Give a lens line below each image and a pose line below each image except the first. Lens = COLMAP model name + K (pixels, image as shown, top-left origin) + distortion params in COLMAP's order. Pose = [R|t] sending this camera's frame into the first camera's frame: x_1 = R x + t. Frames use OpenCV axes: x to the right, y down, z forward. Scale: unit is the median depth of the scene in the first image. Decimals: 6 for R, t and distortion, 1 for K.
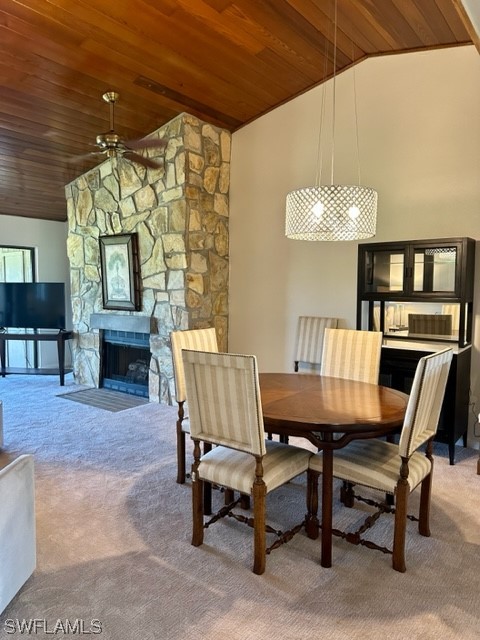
lens RADIAL K [[446.8, 0, 241.1], [0, 446.8, 322.6], [0, 0, 1]] dist [0.135492, -0.232977]
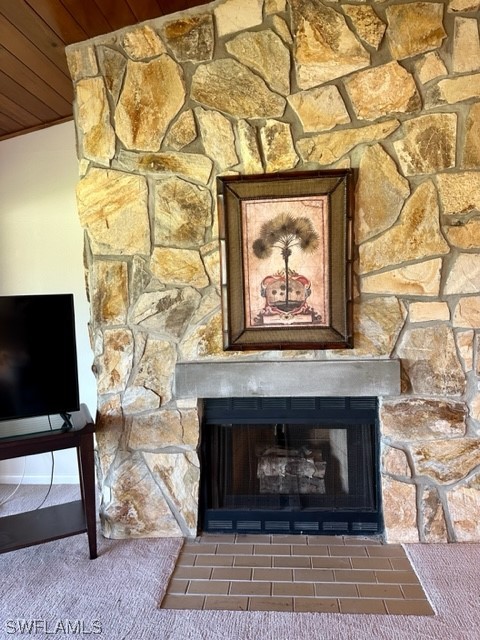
lens RADIAL K [[448.4, 0, 243.3], [0, 448.4, 322.4], [0, 0, 1]] dist [0.095402, -0.119058]
pose [[0.835732, -0.071025, 0.544526, -0.552856], [0.080718, 0.996718, 0.006121, -0.061242], [-0.543174, 0.038837, 0.838722, 0.675459]]
